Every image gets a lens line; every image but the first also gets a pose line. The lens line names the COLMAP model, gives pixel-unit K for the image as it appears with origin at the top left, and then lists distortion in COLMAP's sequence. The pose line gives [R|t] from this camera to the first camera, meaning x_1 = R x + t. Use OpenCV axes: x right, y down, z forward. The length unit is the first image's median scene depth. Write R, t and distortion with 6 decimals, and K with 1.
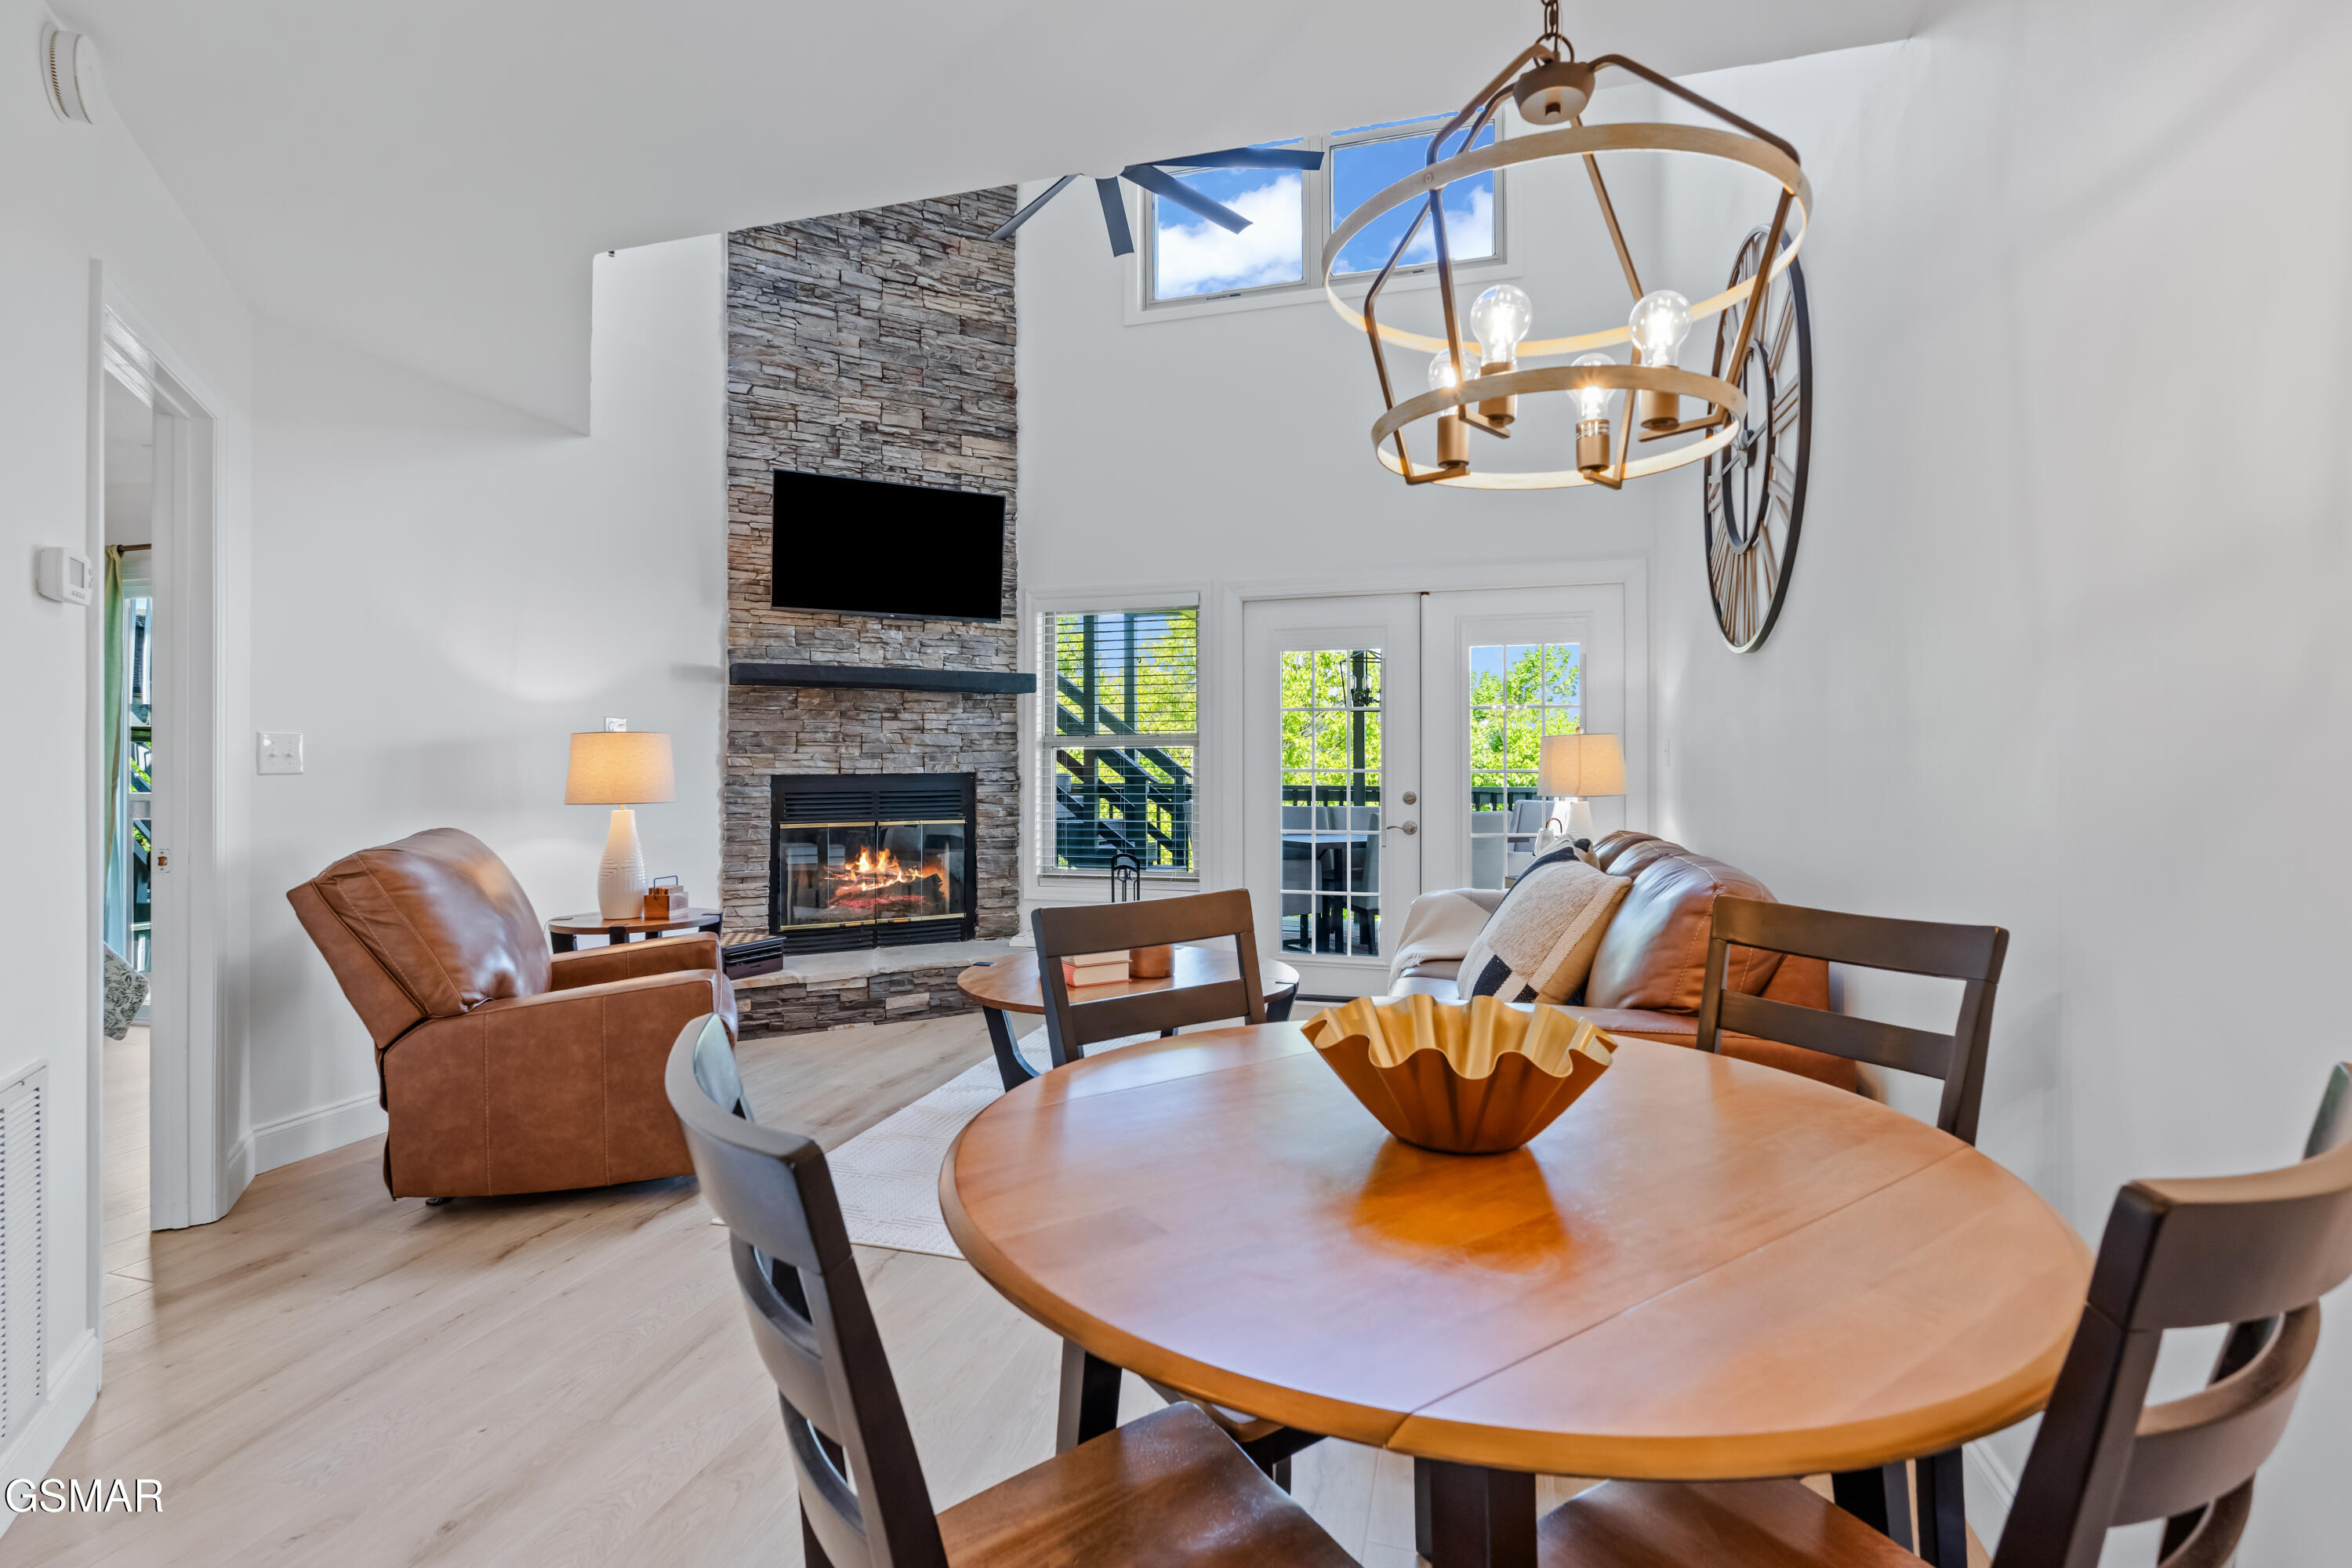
lens RADIAL K [[1072.2, 0, 1148.6], [0, 1072.2, 751.0], [0, 0, 1]] dist [-0.008551, 0.002297]
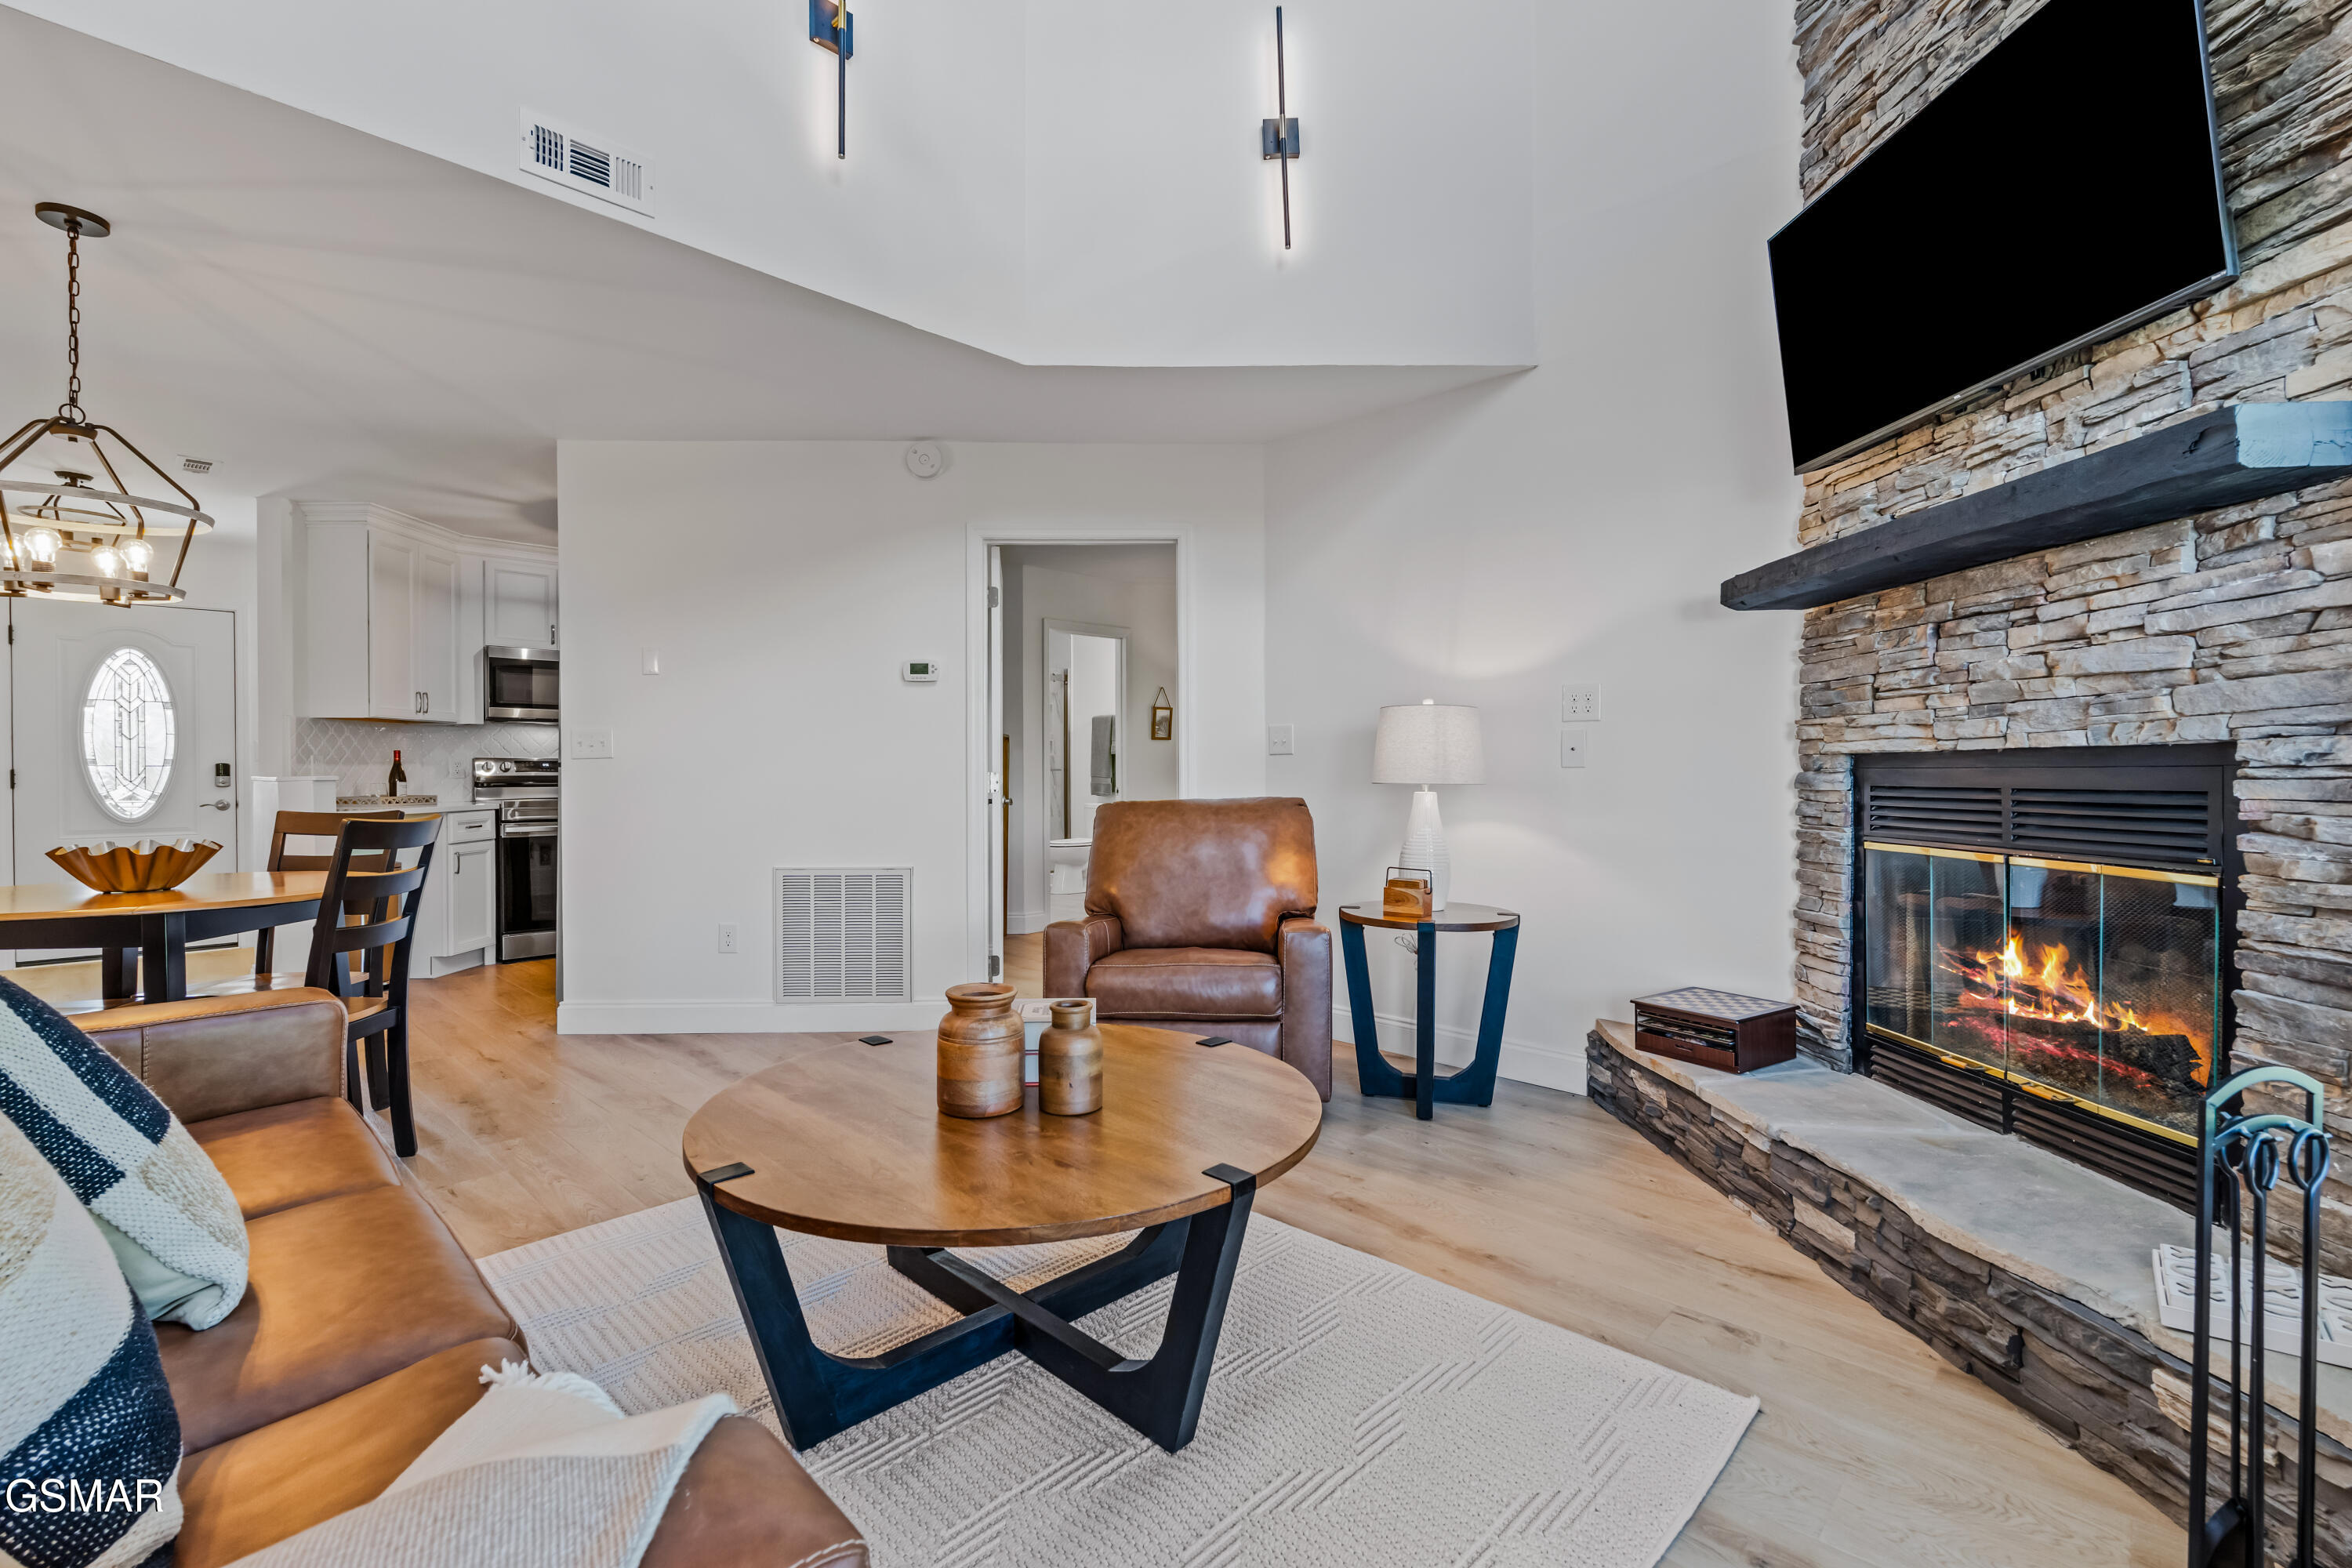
lens RADIAL K [[1016.1, 0, 1176.9], [0, 1016.1, 775.2], [0, 0, 1]] dist [-0.007374, 0.000865]
pose [[-0.442988, 0.008096, -0.896491, 0.292126], [0.014683, 0.999891, 0.001774, 0.027353], [0.896407, -0.012378, -0.443058, 0.908888]]
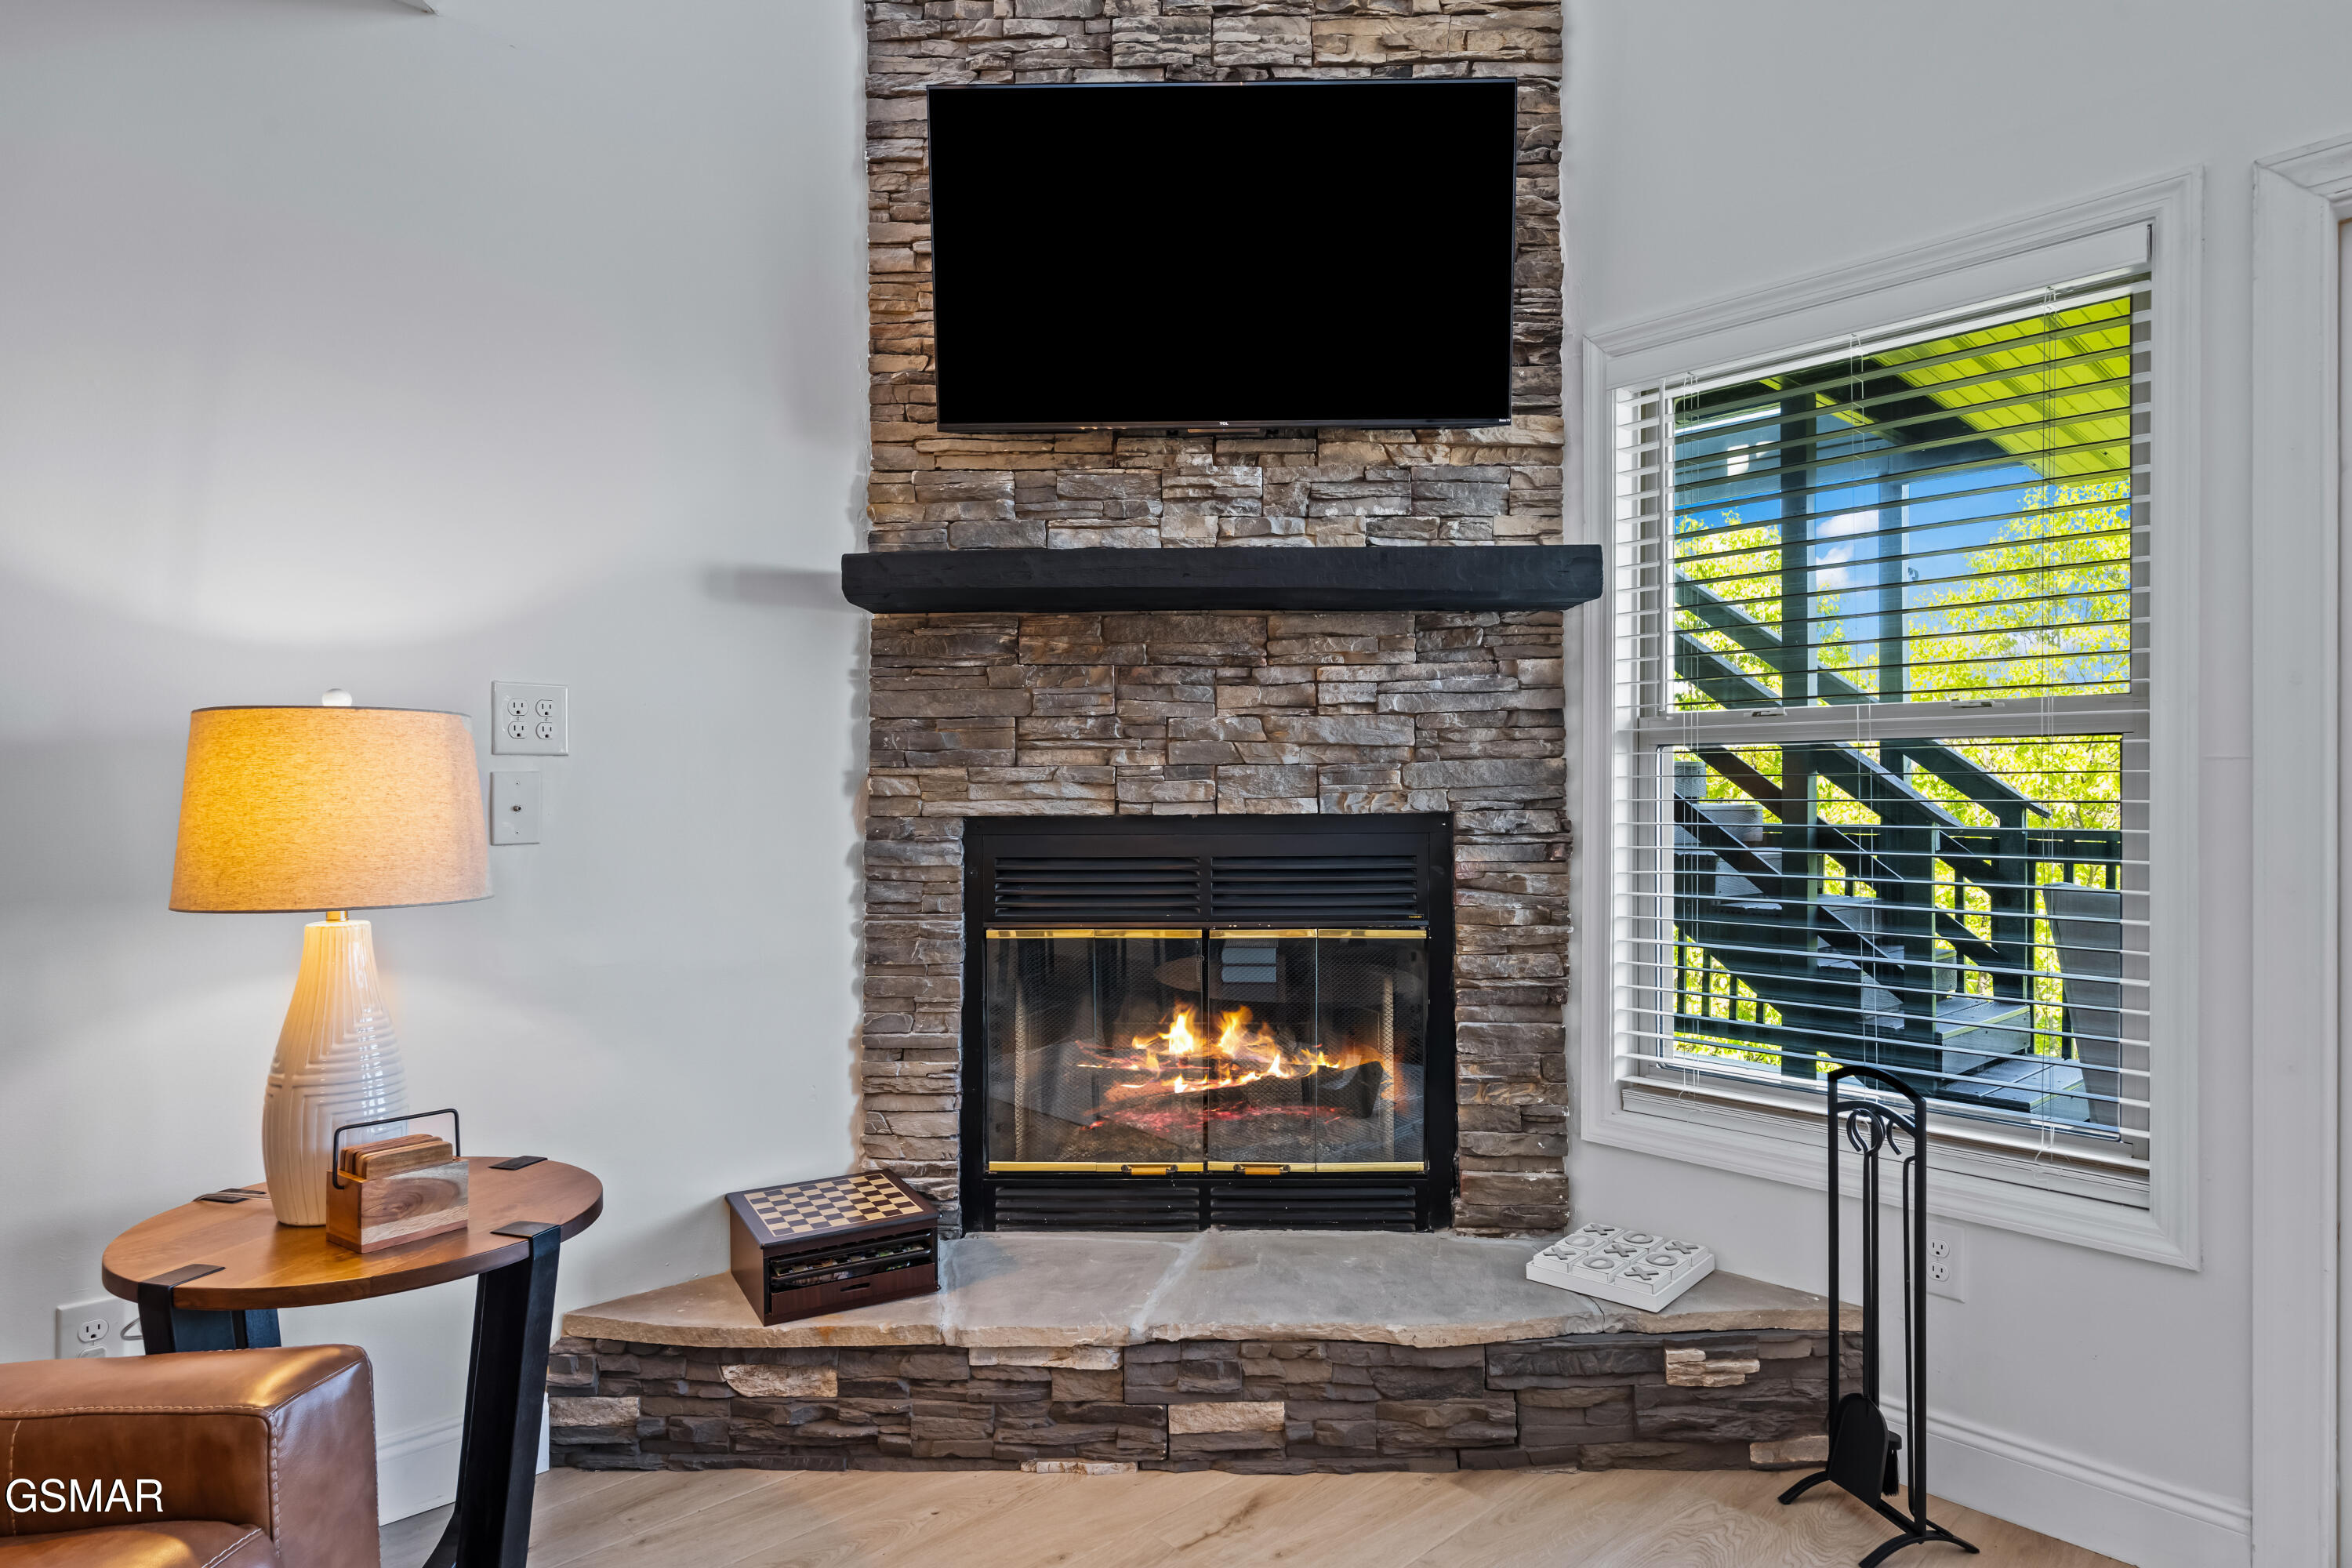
lens RADIAL K [[1325.1, 0, 1185.1], [0, 1325.1, 791.2], [0, 0, 1]] dist [-0.005223, 0.003808]
pose [[0.873816, 0.001551, -0.486254, -0.010039], [0.007274, 0.999841, 0.016261, 0.003821], [0.486202, -0.017746, 0.873666, 0.565943]]
